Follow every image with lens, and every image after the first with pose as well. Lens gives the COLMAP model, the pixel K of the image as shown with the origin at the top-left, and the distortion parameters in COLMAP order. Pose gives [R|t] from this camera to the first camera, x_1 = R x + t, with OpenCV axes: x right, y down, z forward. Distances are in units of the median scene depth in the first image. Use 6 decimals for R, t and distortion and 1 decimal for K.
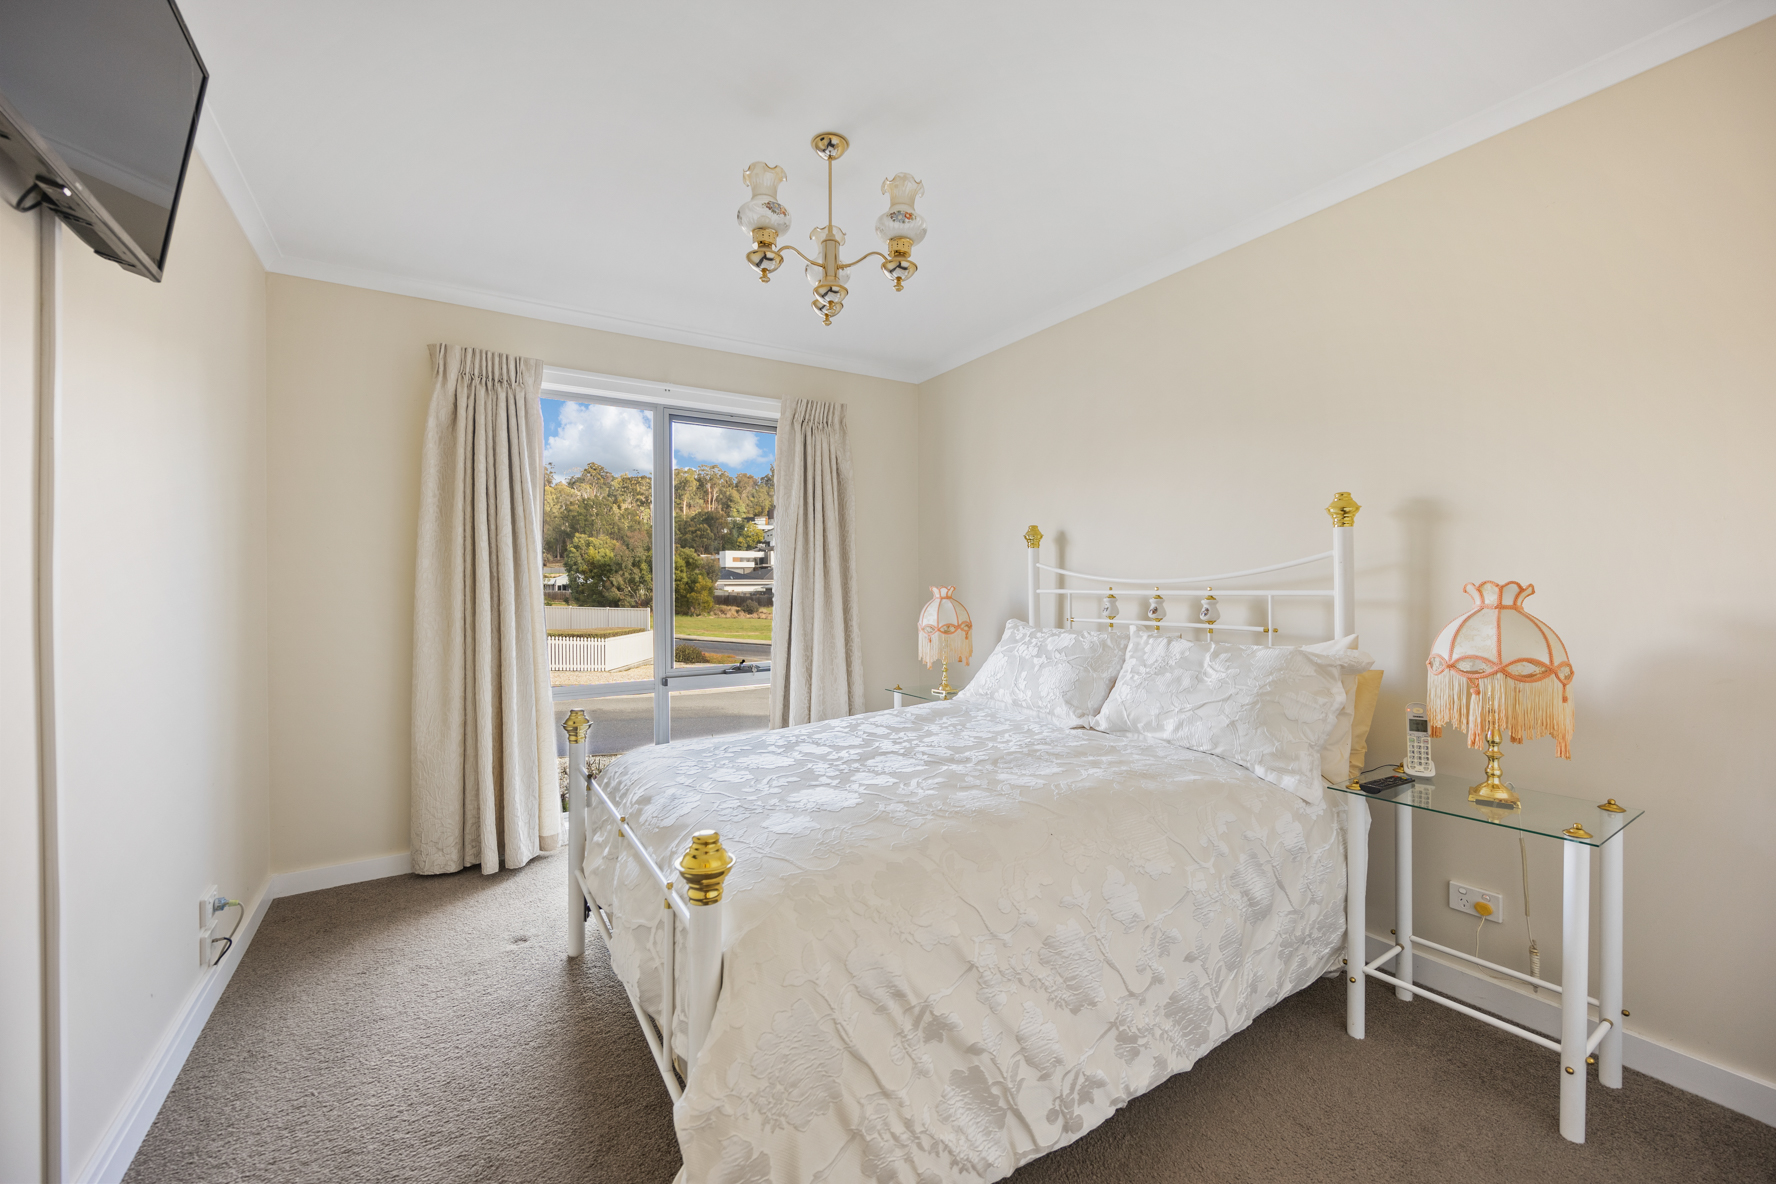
lens RADIAL K [[709.7, 0, 880.2], [0, 709.7, 585.2], [0, 0, 1]] dist [-0.000510, 0.000363]
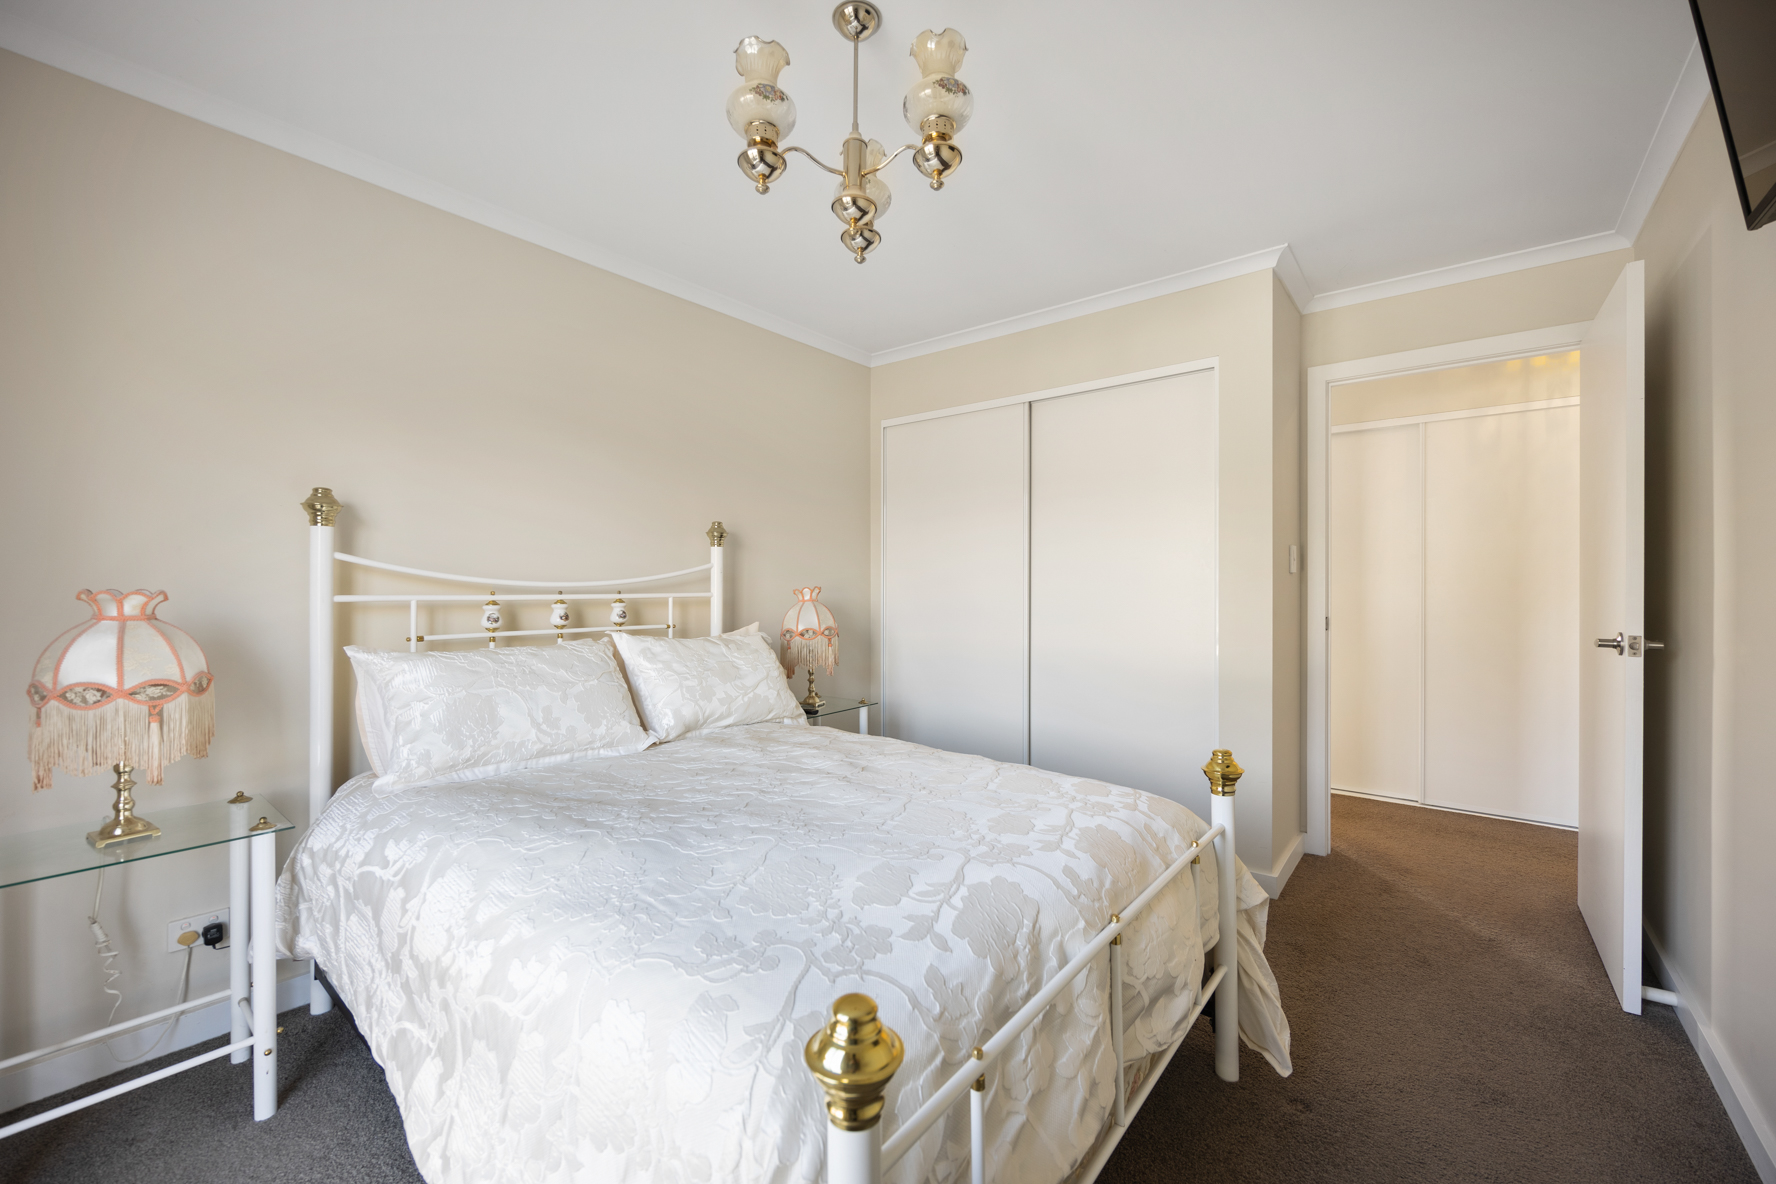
lens RADIAL K [[709.7, 0, 880.2], [0, 709.7, 585.2], [0, 0, 1]] dist [-0.000510, 0.000363]
pose [[-0.314746, 0.006628, 0.949153, -0.519446], [0.003350, 0.999977, -0.005872, 0.000960], [-0.949170, 0.001331, -0.314761, 0.755820]]
